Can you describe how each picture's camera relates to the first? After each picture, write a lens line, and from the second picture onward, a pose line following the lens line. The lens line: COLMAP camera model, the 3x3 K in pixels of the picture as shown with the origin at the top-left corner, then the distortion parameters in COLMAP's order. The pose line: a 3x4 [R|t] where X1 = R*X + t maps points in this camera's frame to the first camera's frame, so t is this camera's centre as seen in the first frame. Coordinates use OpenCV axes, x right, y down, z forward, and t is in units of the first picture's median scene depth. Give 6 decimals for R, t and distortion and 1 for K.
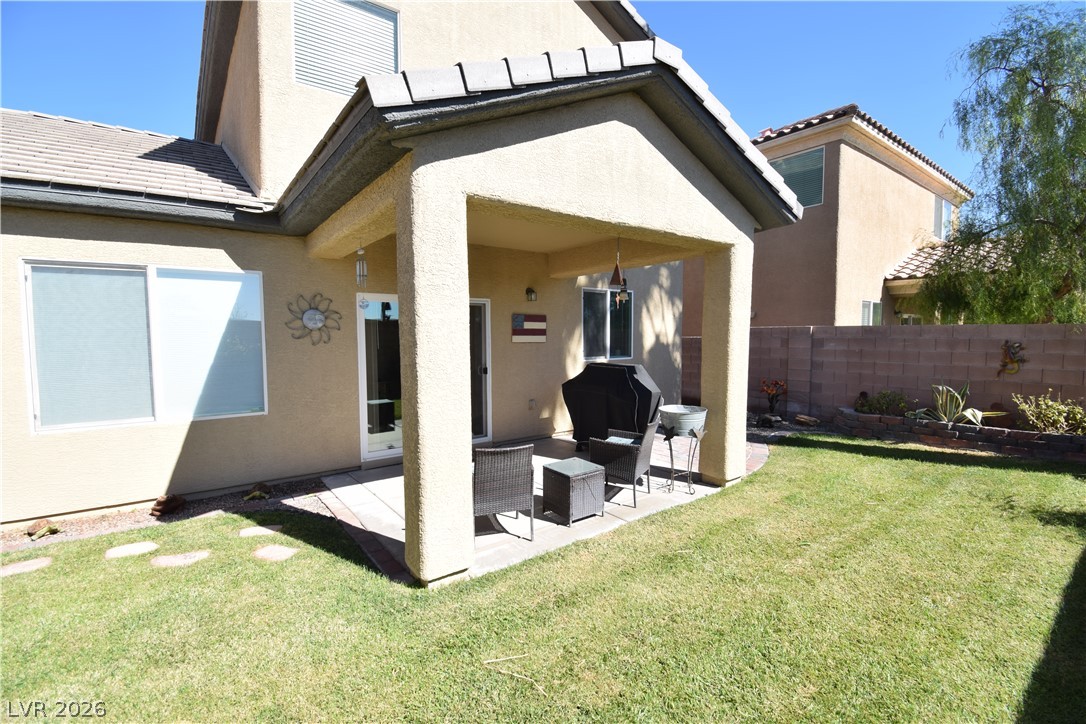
lens RADIAL K [[478.4, 0, 545.6], [0, 478.4, 363.1], [0, 0, 1]] dist [0.021913, -0.027894]
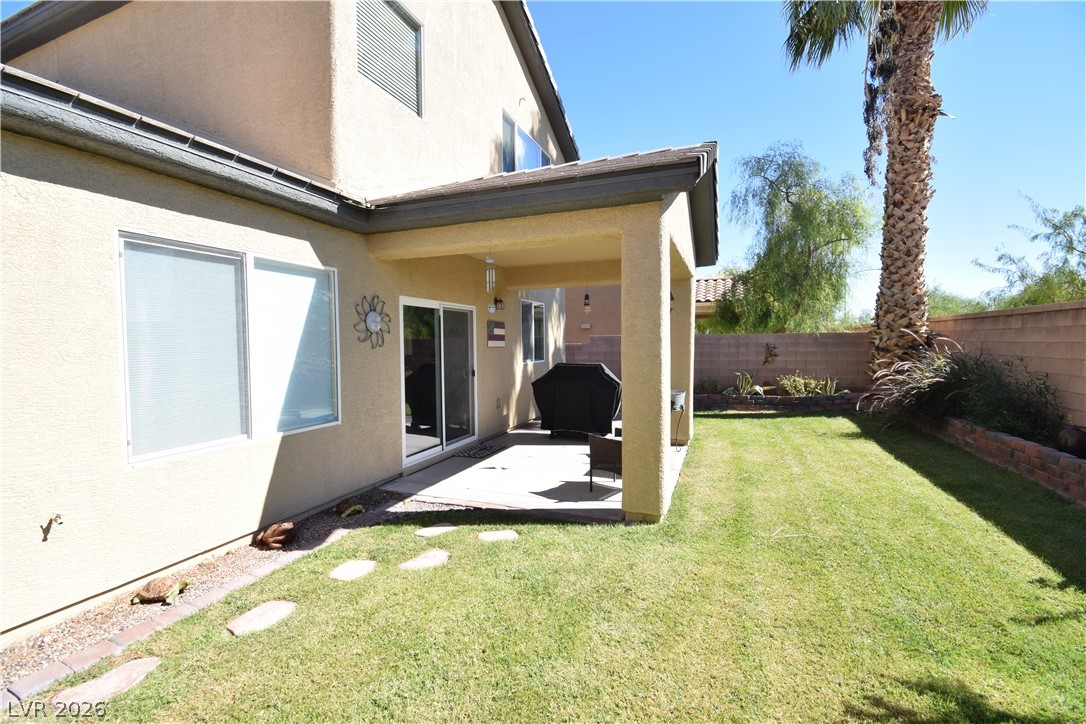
lens RADIAL K [[478.4, 0, 545.6], [0, 478.4, 363.1], [0, 0, 1]] dist [0.021913, -0.027894]
pose [[0.845023, -0.025340, 0.534129, -0.728699], [0.038122, 0.999190, -0.012908, 0.016955], [-0.533369, 0.031270, 0.845304, 0.012763]]
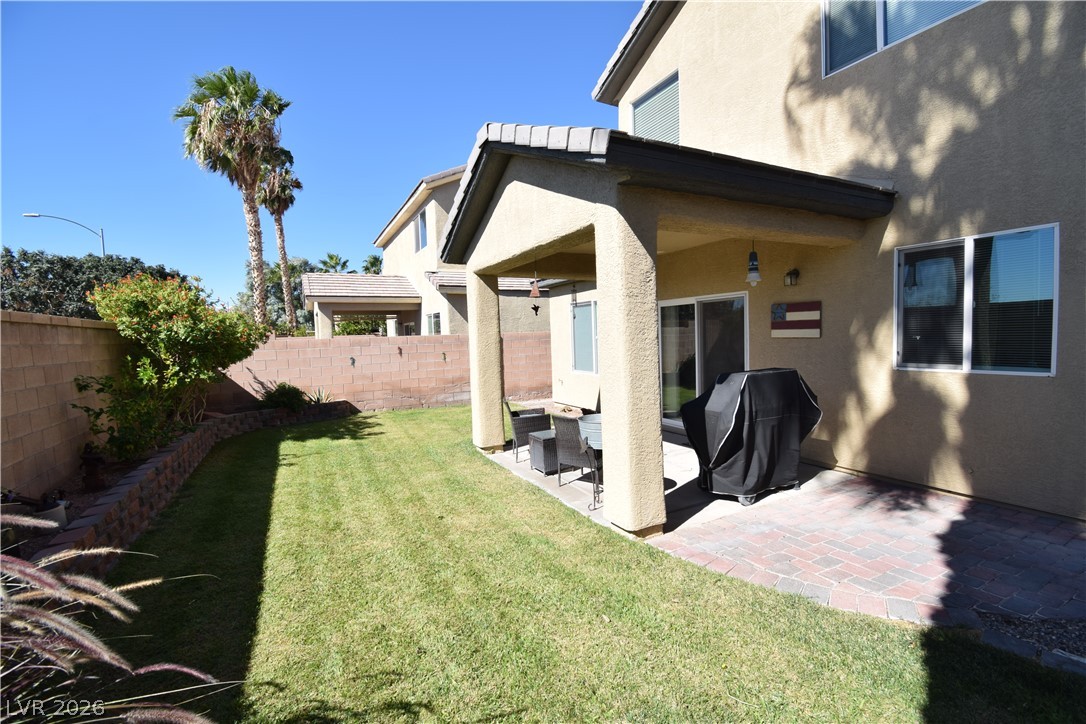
lens RADIAL K [[478.4, 0, 545.6], [0, 478.4, 363.1], [0, 0, 1]] dist [0.021913, -0.027894]
pose [[-0.169230, 0.069940, -0.983092, 1.138835], [-0.028041, 0.996733, 0.075737, -0.069186], [0.985178, 0.040383, -0.166716, 1.003585]]
